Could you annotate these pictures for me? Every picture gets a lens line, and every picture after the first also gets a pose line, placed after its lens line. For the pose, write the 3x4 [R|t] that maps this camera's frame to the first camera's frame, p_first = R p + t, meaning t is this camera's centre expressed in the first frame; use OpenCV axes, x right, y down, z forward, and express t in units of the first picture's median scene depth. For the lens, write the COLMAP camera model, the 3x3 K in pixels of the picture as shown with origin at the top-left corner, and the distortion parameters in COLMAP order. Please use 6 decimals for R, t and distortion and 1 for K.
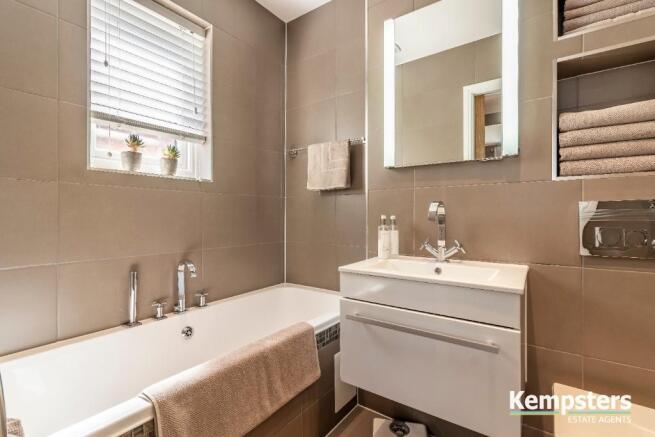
lens RADIAL K [[313.3, 0, 306.9], [0, 313.3, 217.2], [0, 0, 1]] dist [-0.003219, 0.001871]
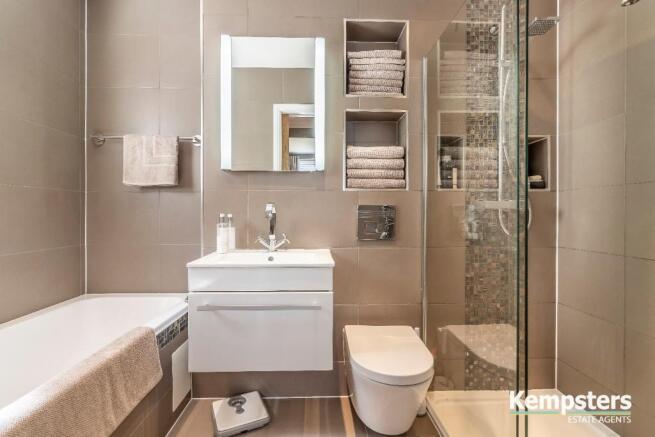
lens RADIAL K [[313.3, 0, 323.9], [0, 313.3, 218.1], [0, 0, 1]] dist [-0.003219, 0.001871]
pose [[0.786010, -0.006079, 0.618184, -0.159090], [0.000788, 0.999961, 0.008831, 0.000347], [-0.618213, -0.006454, 0.785984, -0.084038]]
